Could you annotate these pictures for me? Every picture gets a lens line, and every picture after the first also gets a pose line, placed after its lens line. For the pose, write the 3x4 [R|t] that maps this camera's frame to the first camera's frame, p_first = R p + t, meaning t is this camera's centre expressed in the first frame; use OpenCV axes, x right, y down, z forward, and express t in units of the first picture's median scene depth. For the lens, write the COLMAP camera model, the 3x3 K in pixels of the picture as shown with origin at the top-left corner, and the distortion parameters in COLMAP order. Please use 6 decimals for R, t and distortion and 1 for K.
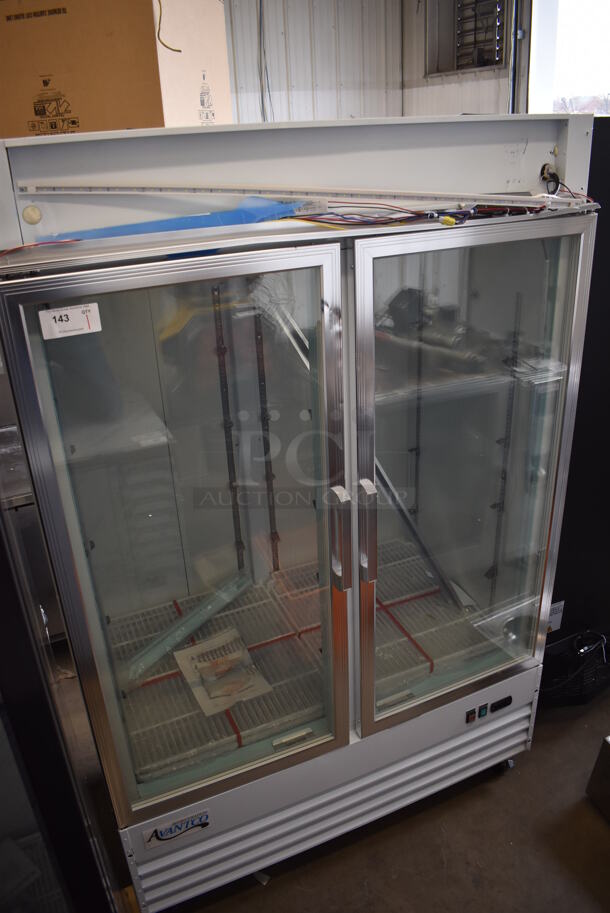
lens RADIAL K [[720.3, 0, 307.5], [0, 720.3, 456.3], [0, 0, 1]] dist [-0.102518, 0.018088]
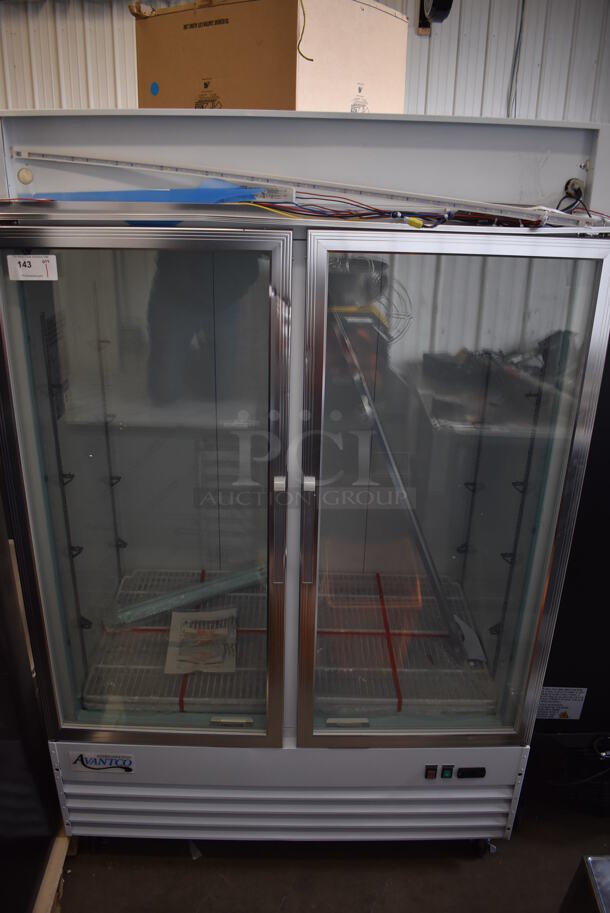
lens RADIAL K [[720.3, 0, 302.7], [0, 720.3, 455.8], [0, 0, 1]] dist [-0.102518, 0.018088]
pose [[0.910713, 0.212676, -0.354076, 0.349255], [-0.227695, 0.973732, -0.000779, 0.006789], [0.344610, 0.081331, 0.935216, 0.059593]]
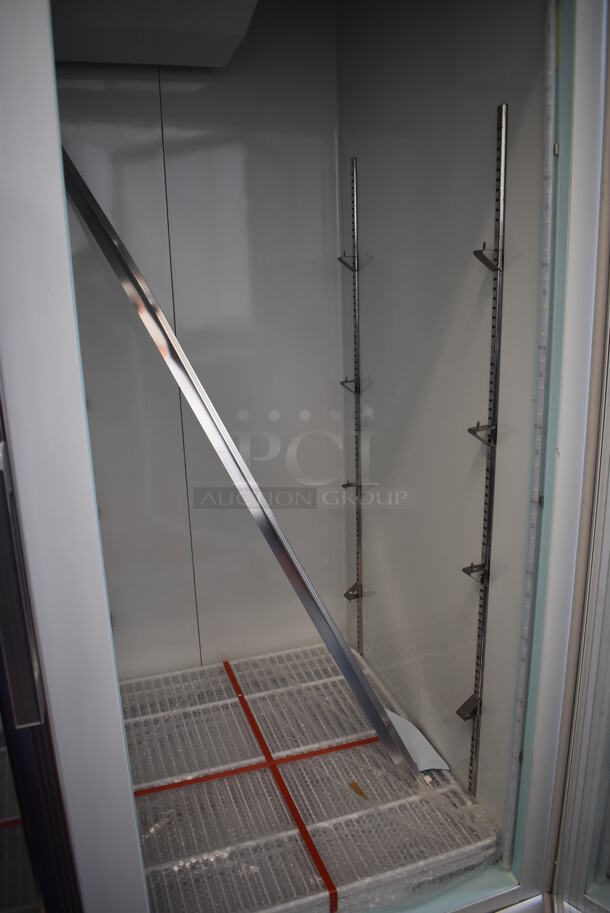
lens RADIAL K [[720.3, 0, 307.1], [0, 720.3, 457.9], [0, 0, 1]] dist [-0.102518, 0.018088]
pose [[0.996748, 0.031626, -0.074122, 0.198745], [-0.043483, 0.985458, -0.164264, 0.086428], [0.067849, 0.166953, 0.983628, 0.535390]]
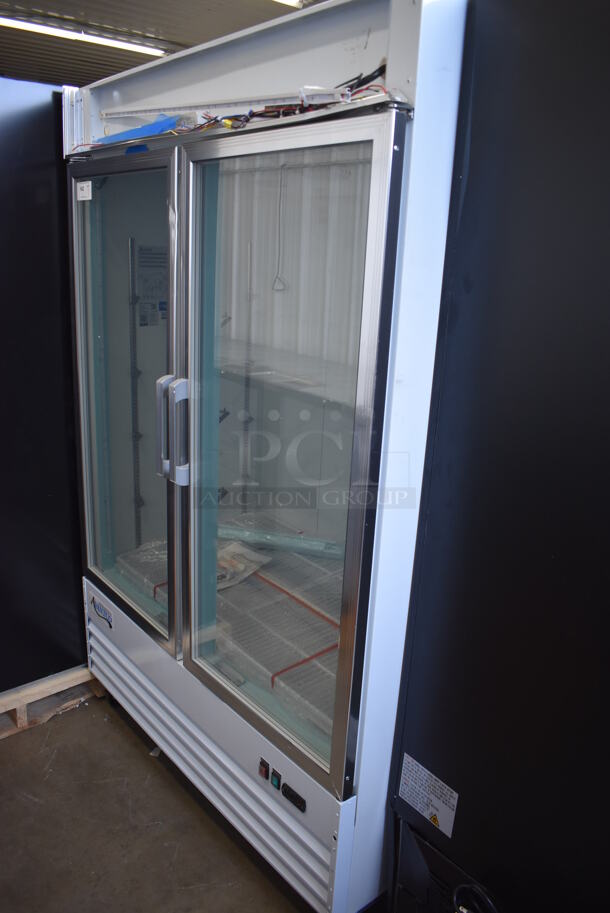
lens RADIAL K [[720.3, 0, 300.4], [0, 720.3, 455.0], [0, 0, 1]] dist [-0.102518, 0.018088]
pose [[0.253883, 0.319619, -0.912901, 0.950089], [-0.459885, 0.870205, 0.176774, -0.112585], [0.850911, 0.374949, 0.367918, 0.673599]]
